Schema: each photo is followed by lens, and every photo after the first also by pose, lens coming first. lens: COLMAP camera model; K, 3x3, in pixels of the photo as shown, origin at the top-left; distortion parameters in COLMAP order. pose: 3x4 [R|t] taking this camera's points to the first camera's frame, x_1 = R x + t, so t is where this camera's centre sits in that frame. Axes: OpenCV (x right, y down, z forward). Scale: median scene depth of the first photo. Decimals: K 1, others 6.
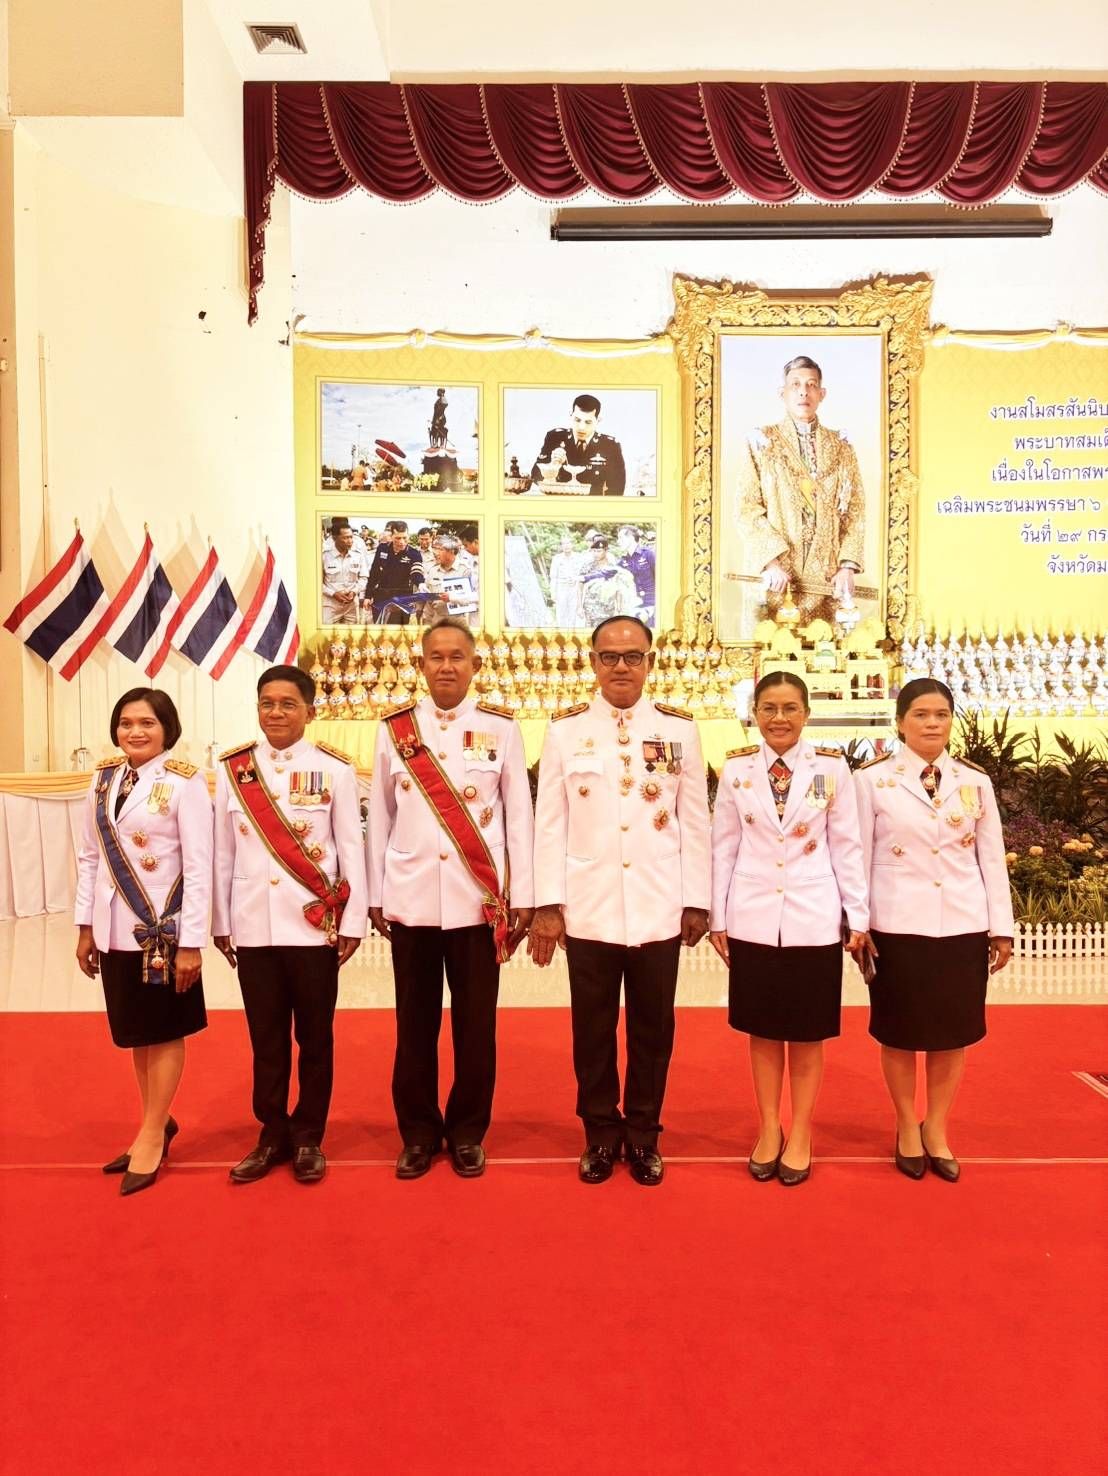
lens RADIAL K [[1223.1, 0, 560.8], [0, 1223.1, 742.1], [0, 0, 1]] dist [0.075218, -0.076206]
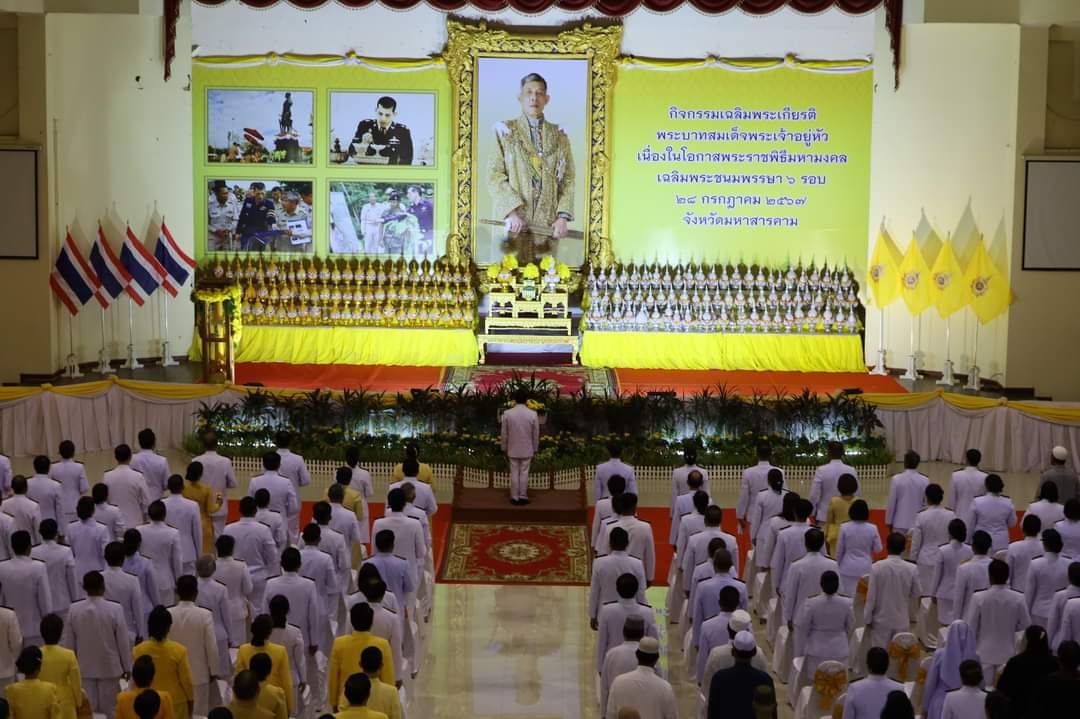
lens RADIAL K [[2281.0, 0, 540.0], [0, 2281.0, 359.5], [0, 0, 1]] dist [-0.040119, -0.107456]
pose [[0.999191, 0.023806, -0.032426, 0.301513], [-0.018957, 0.989627, 0.142406, -0.364997], [0.035480, -0.141676, 0.989277, -1.742282]]
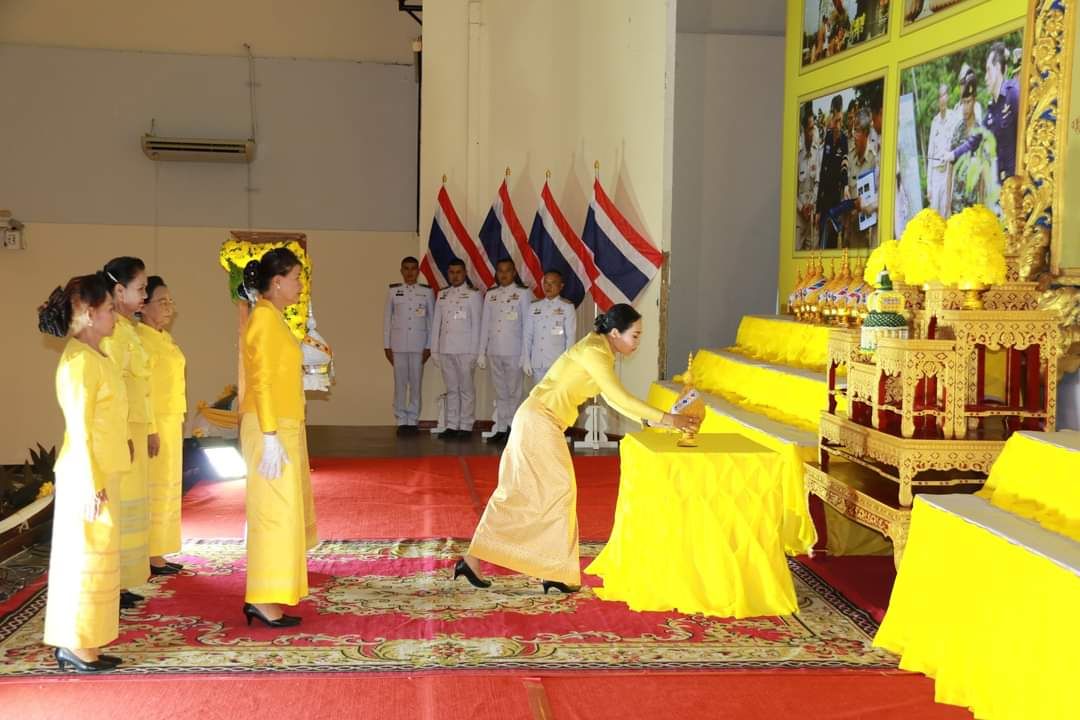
lens RADIAL K [[1469.3, 0, 540.0], [0, 1469.3, 360.0], [0, 0, 1]] dist [0.059112, 0.415313]
pose [[0.059406, 0.060740, -0.996384, 0.674862], [-0.031750, 0.997757, 0.058931, -0.076865], [0.997729, 0.028134, 0.061201, 0.784084]]
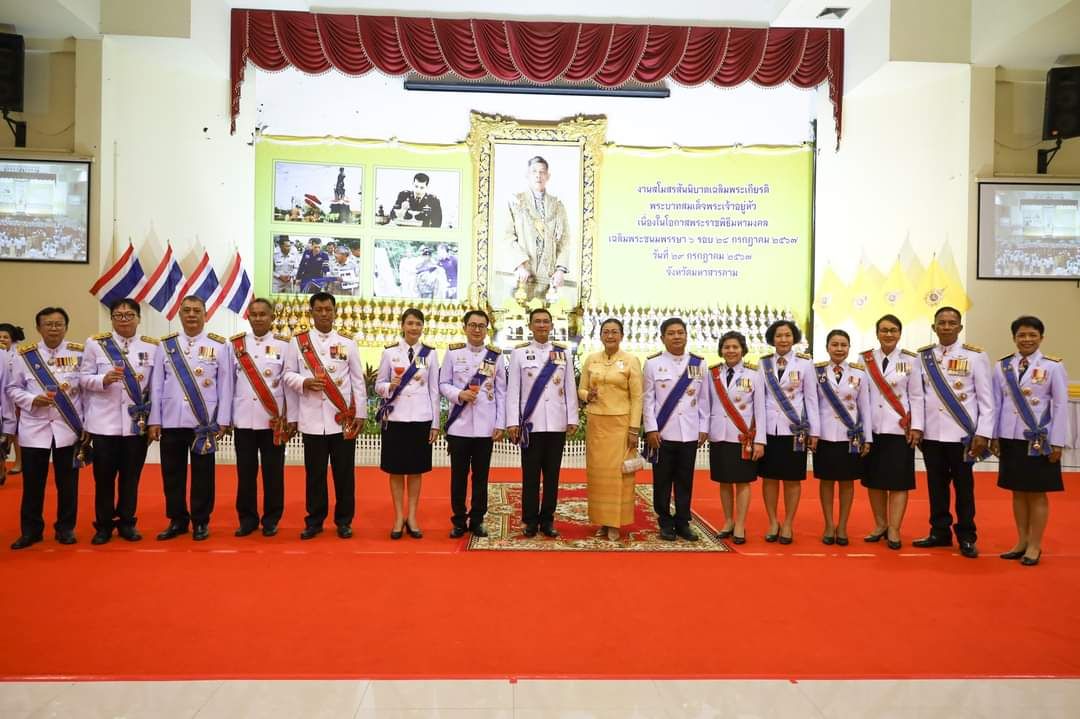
lens RADIAL K [[847.8, 0, 545.1], [0, 847.8, 355.9], [0, 0, 1]] dist [0.039651, -0.000796]
pose [[0.999383, 0.022478, 0.026988, 0.179980], [-0.022029, 0.999616, -0.016832, 0.010914], [-0.027356, 0.016227, 0.999494, -0.284137]]
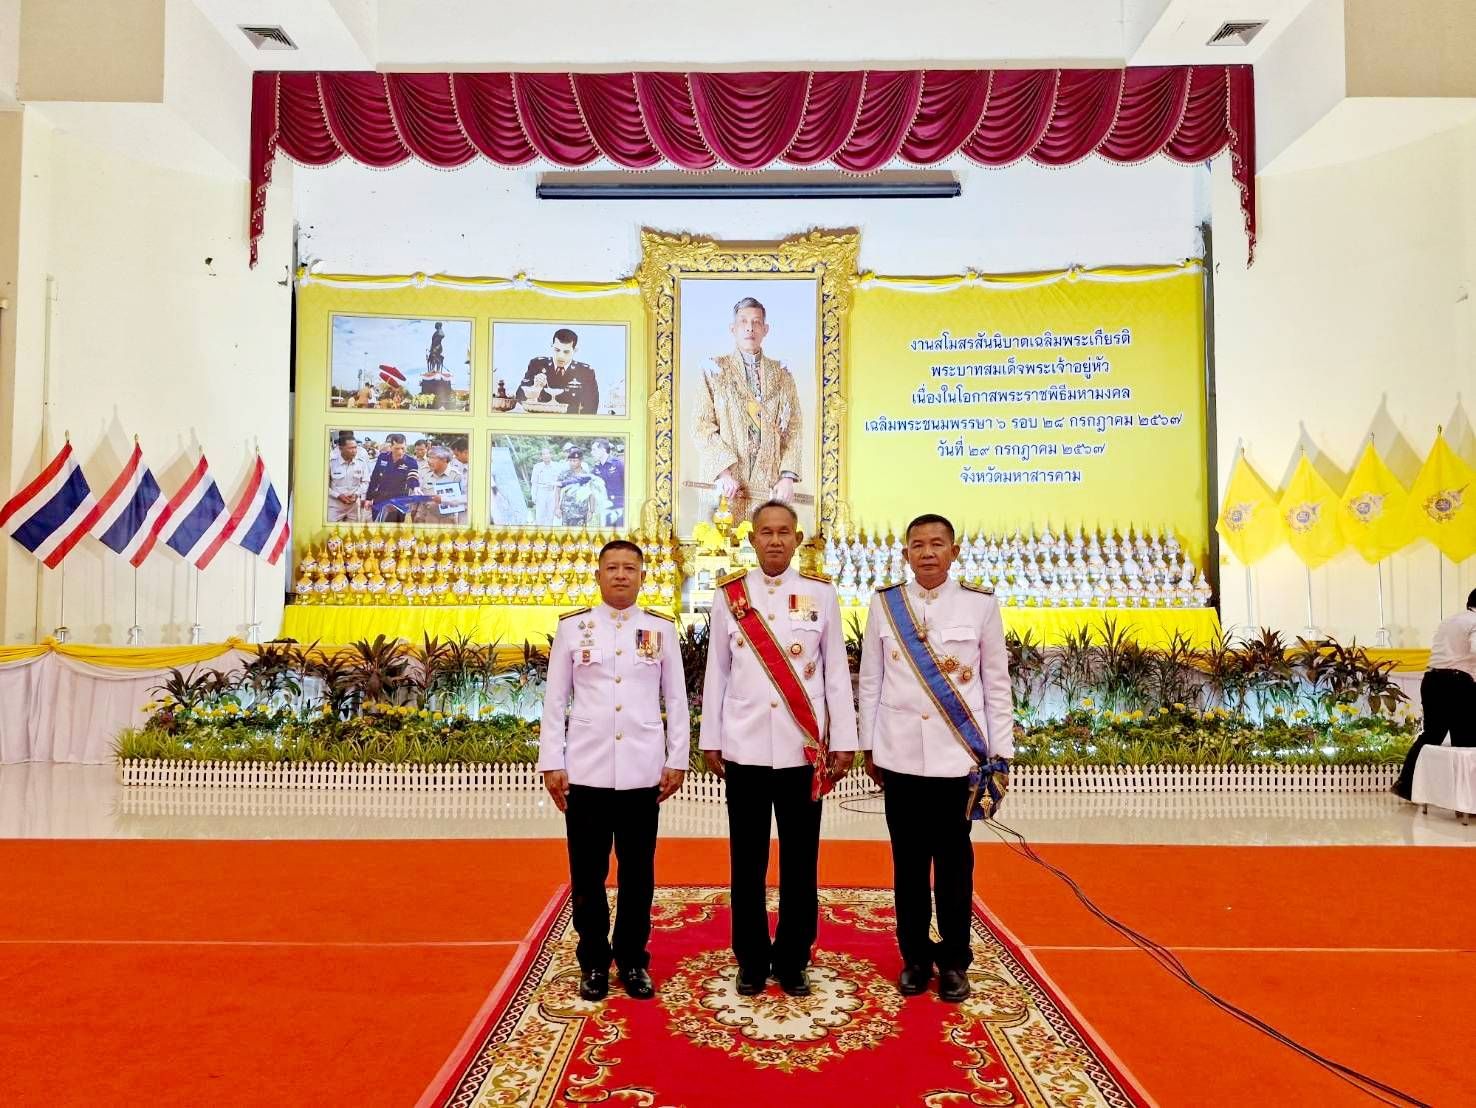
lens RADIAL K [[1109.5, 0, 734.5], [0, 1109.5, 548.5], [0, 0, 1]] dist [0.180503, -0.260123]
pose [[0.999486, 0.006151, -0.031473, 0.218299], [-0.008573, 0.996964, -0.077387, 0.007423], [0.030902, 0.077617, 0.996504, -0.042571]]
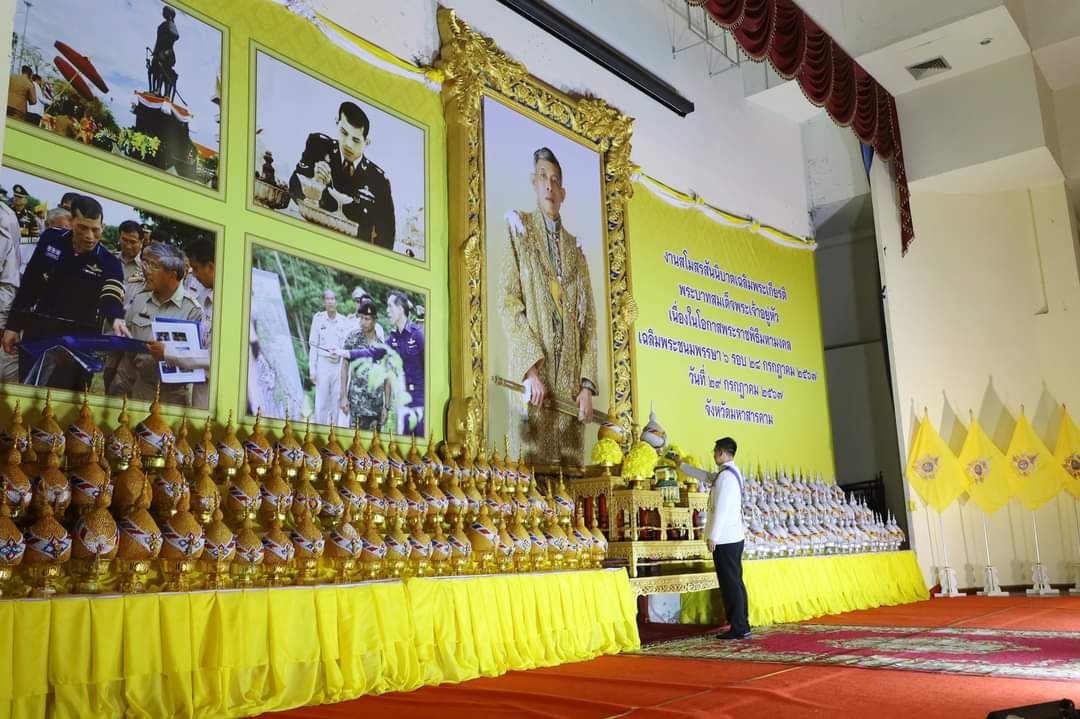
lens RADIAL K [[931.2, 0, 540.0], [0, 931.2, 359.5], [0, 0, 1]] dist [0.000955, -0.006681]
pose [[0.653998, 0.139411, 0.743539, -0.289329], [0.036595, 0.975892, -0.215164, -0.019354], [-0.755610, 0.167926, 0.633130, 0.608412]]
